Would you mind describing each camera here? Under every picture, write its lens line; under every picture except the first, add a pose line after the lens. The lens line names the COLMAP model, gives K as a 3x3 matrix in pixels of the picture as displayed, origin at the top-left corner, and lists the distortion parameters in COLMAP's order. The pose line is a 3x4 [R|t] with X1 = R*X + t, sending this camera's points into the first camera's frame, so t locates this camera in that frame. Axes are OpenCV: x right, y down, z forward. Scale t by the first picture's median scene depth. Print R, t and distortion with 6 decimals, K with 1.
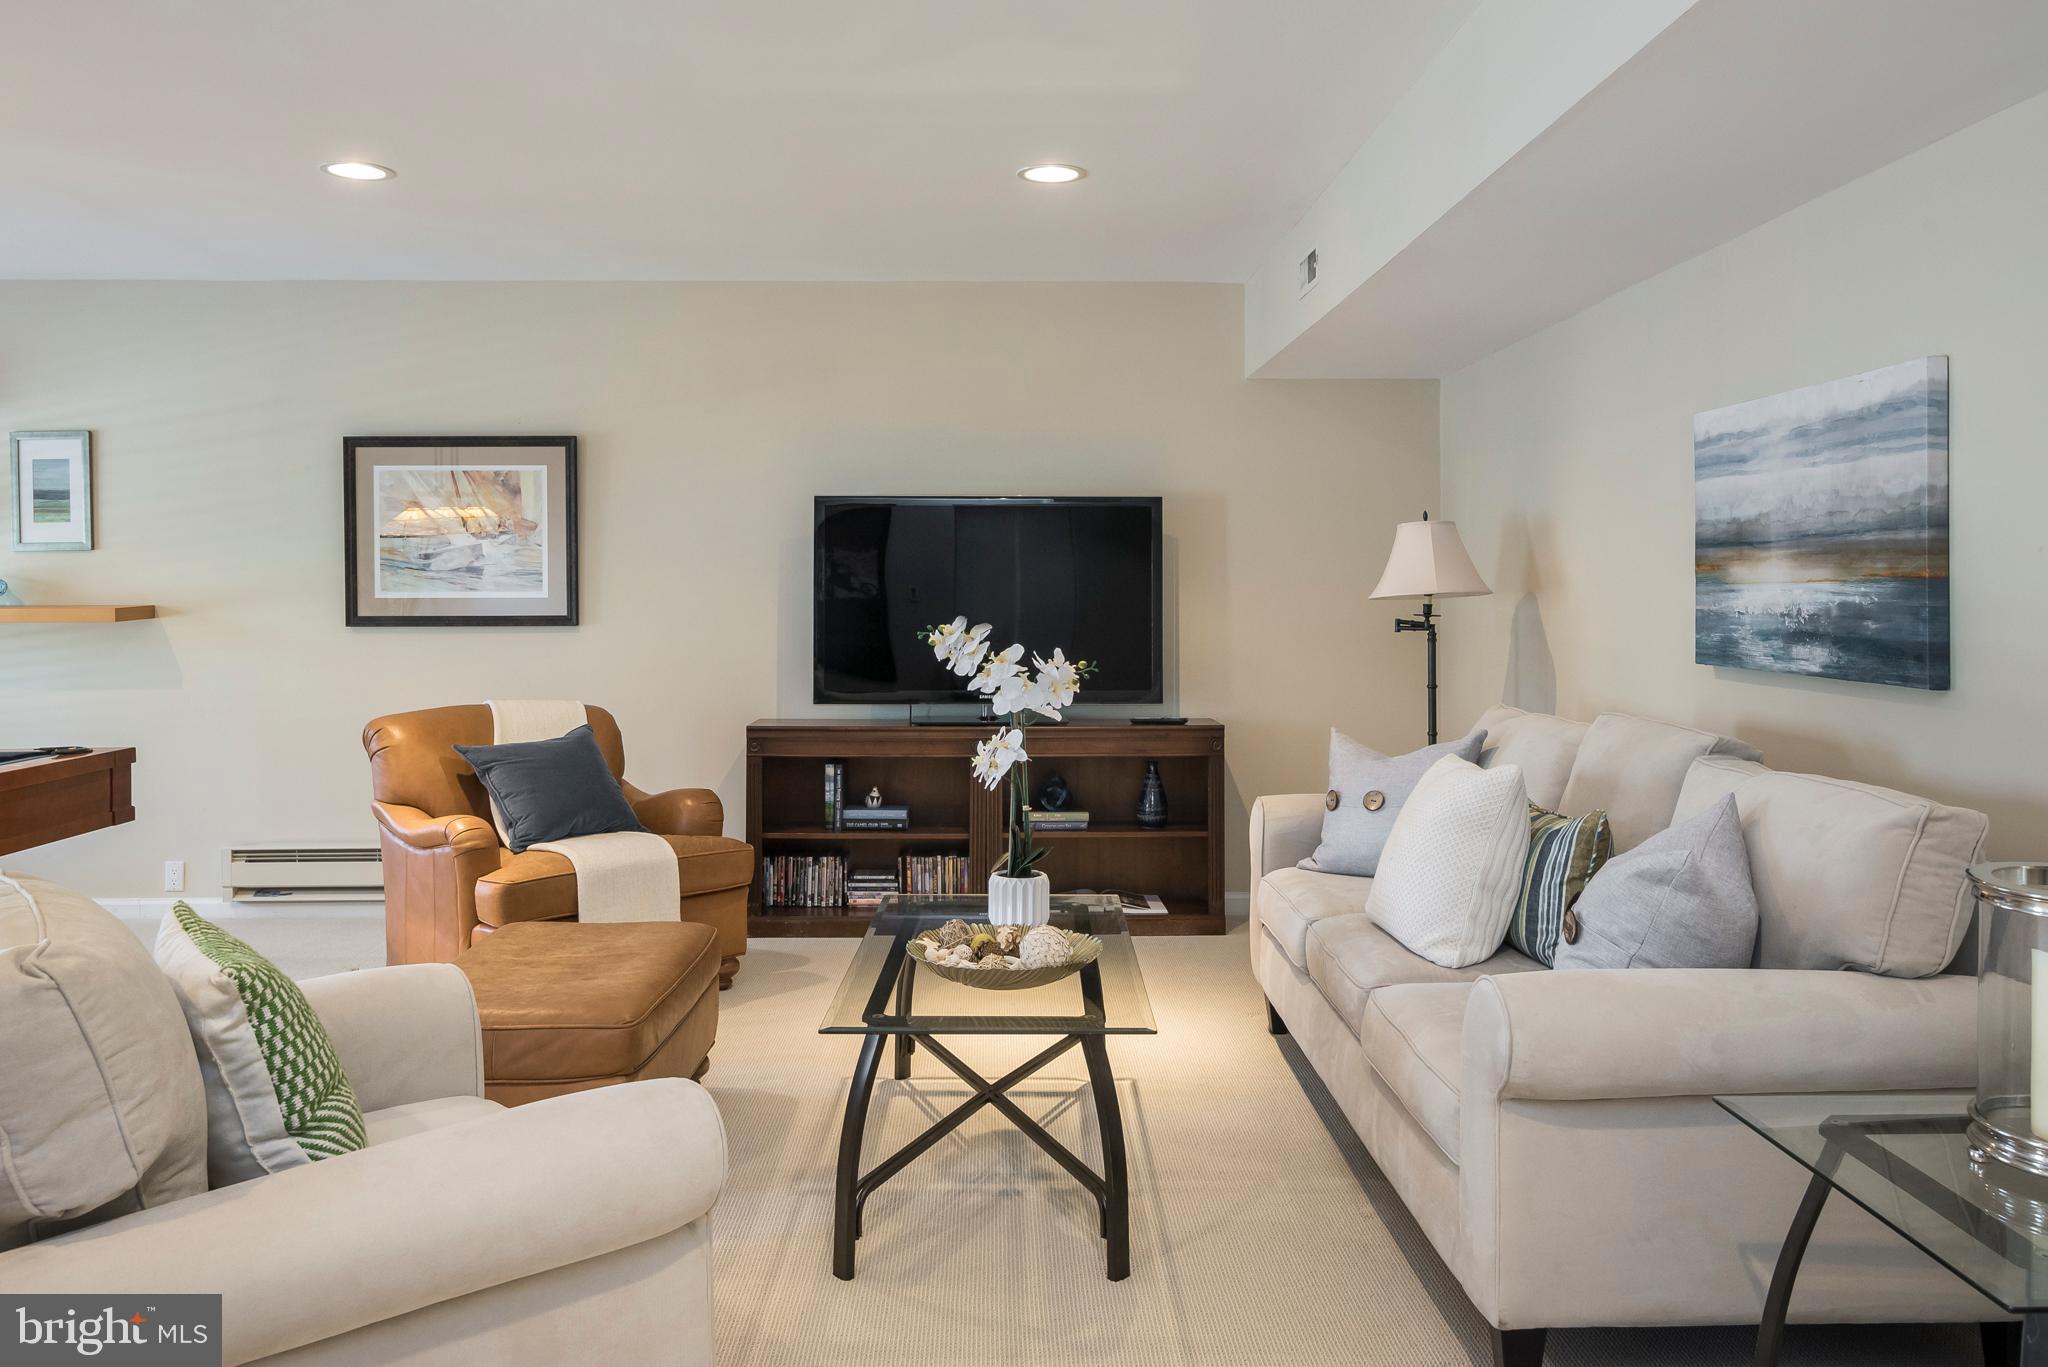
lens RADIAL K [[1429.2, 0, 1015.8], [0, 1429.2, 583.1], [0, 0, 1]] dist [-0.004591, -0.000931]
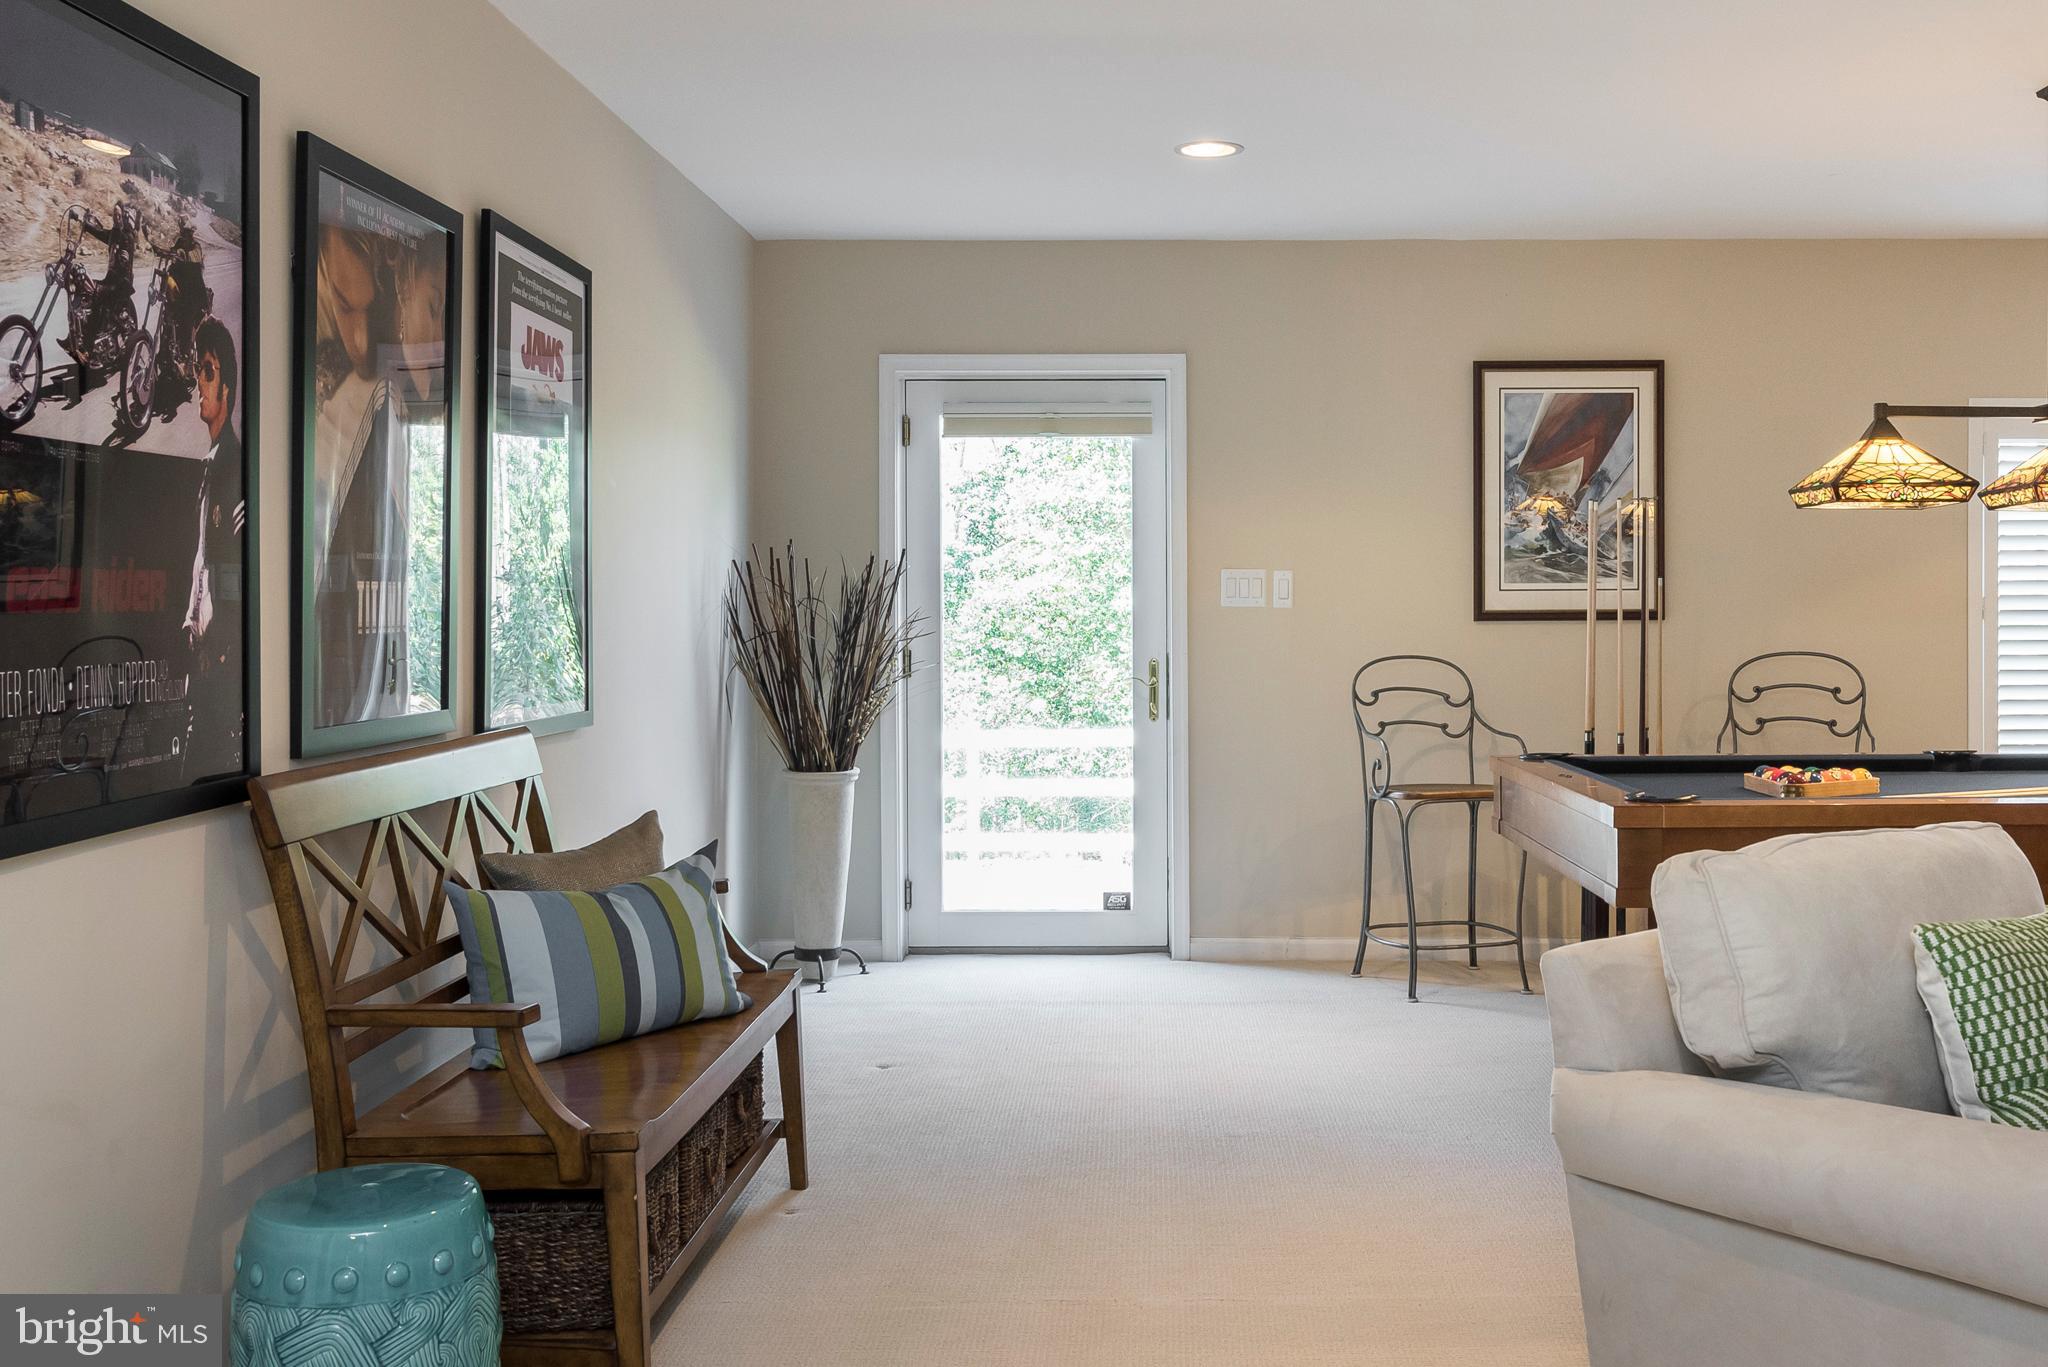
lens RADIAL K [[2013.0, 0, 1235.0], [0, 2013.0, 629.2], [0, 0, 1]] dist [-0.006353, 0.005789]
pose [[0.026542, 0.017703, -0.999491, 0.279183], [0.006100, 0.999822, 0.017871, 0.004447], [0.999629, -0.006572, 0.026429, 0.129342]]
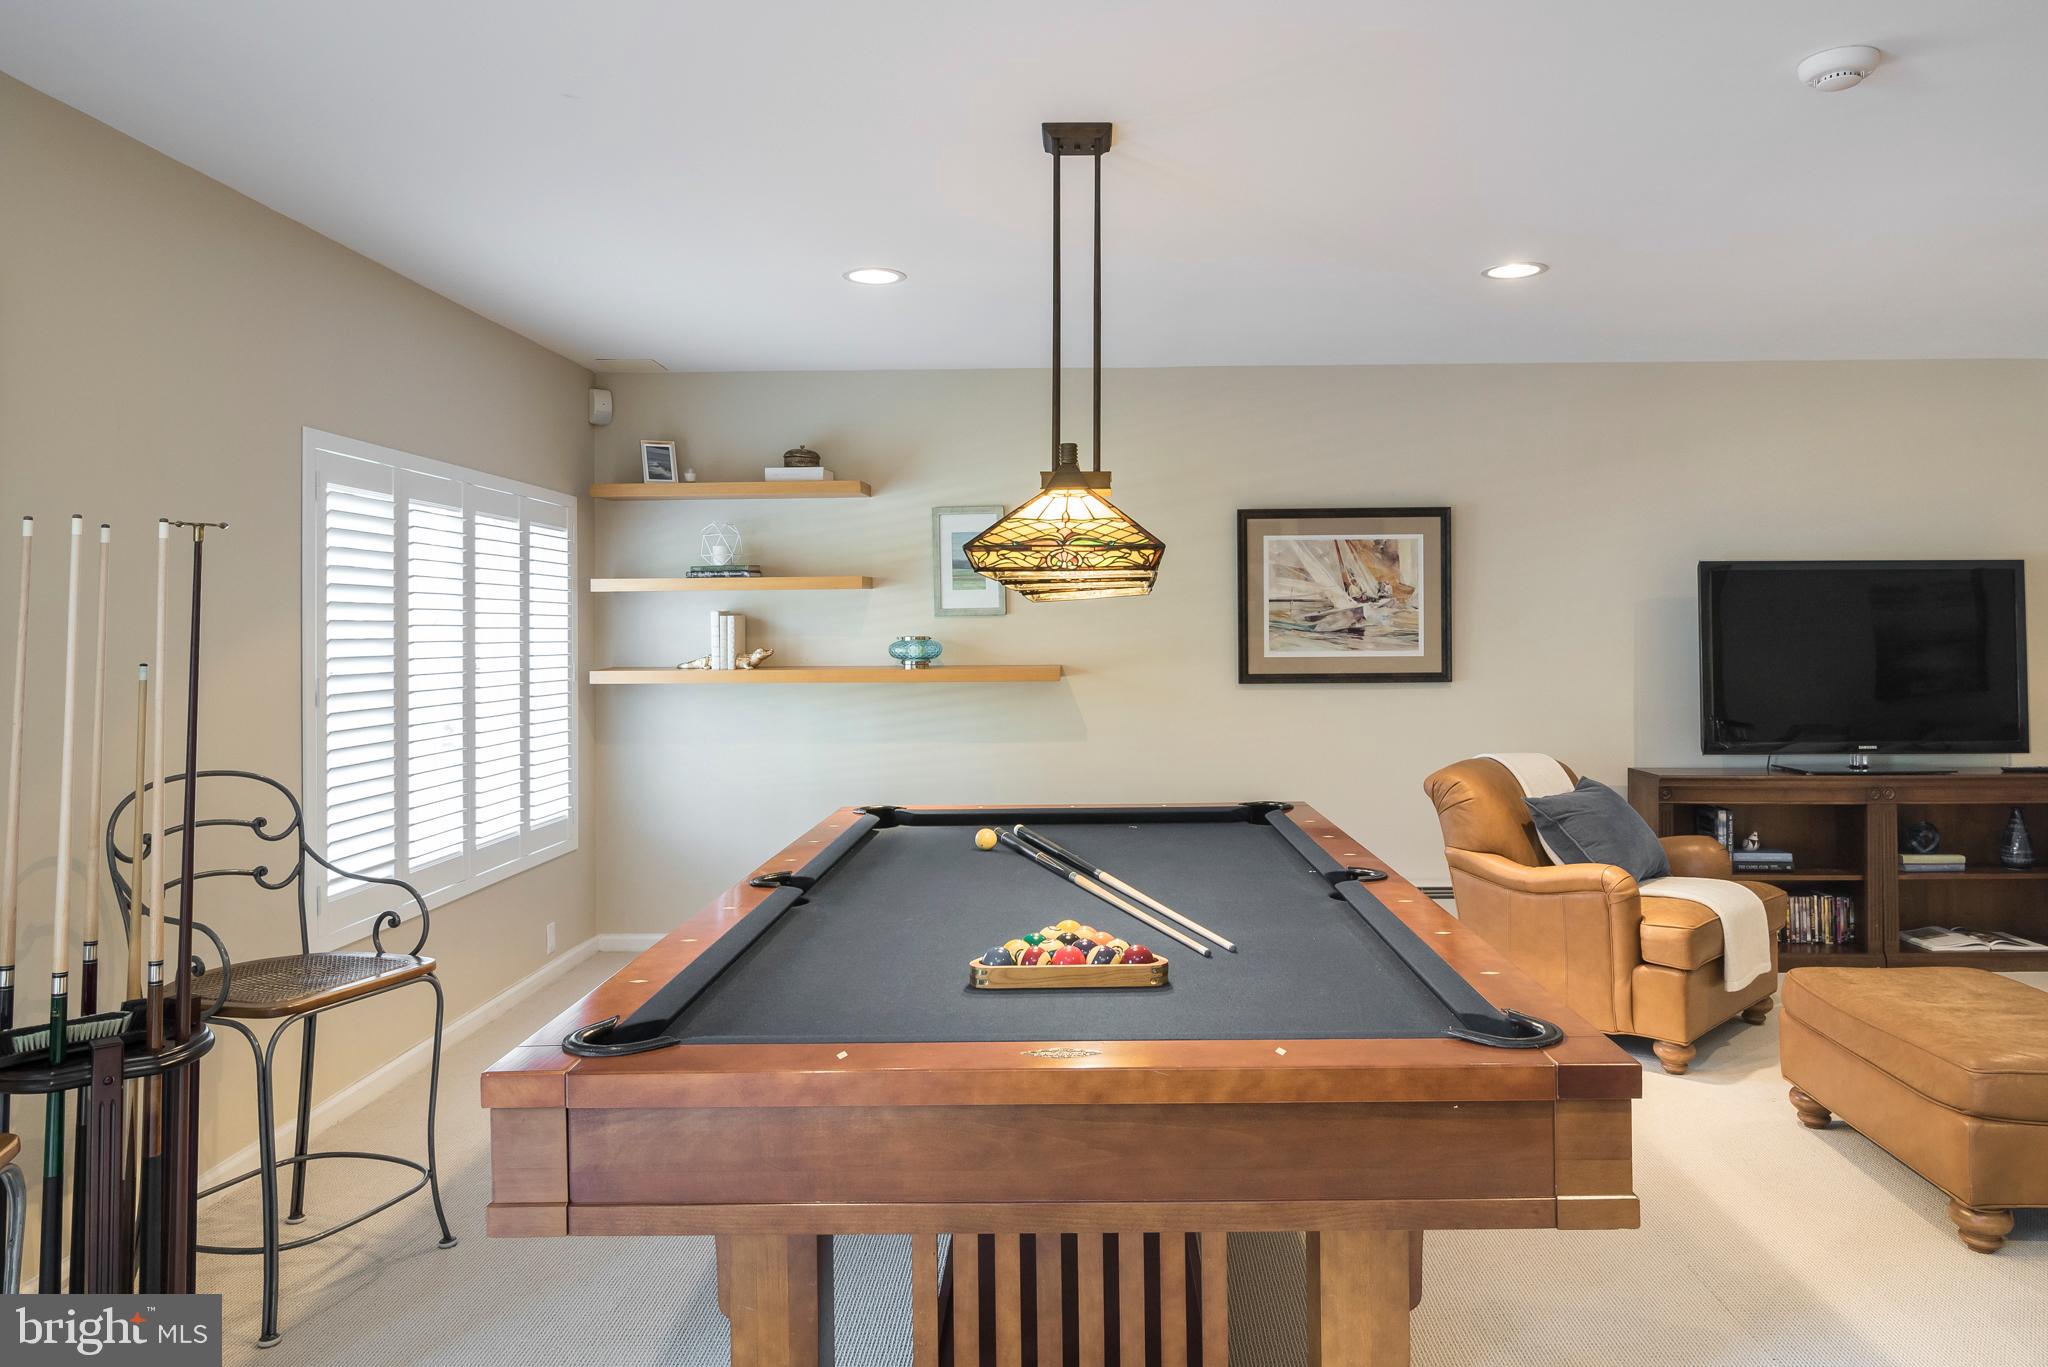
lens RADIAL K [[1226.3, 0, 1160.7], [0, 1226.3, 620.6], [0, 0, 1]] dist [-0.006659, -0.000344]
pose [[0.999332, -0.006013, -0.036059, -0.512936], [0.005802, 0.999965, -0.005945, -0.012924], [0.036093, 0.005732, 0.999332, 0.064328]]
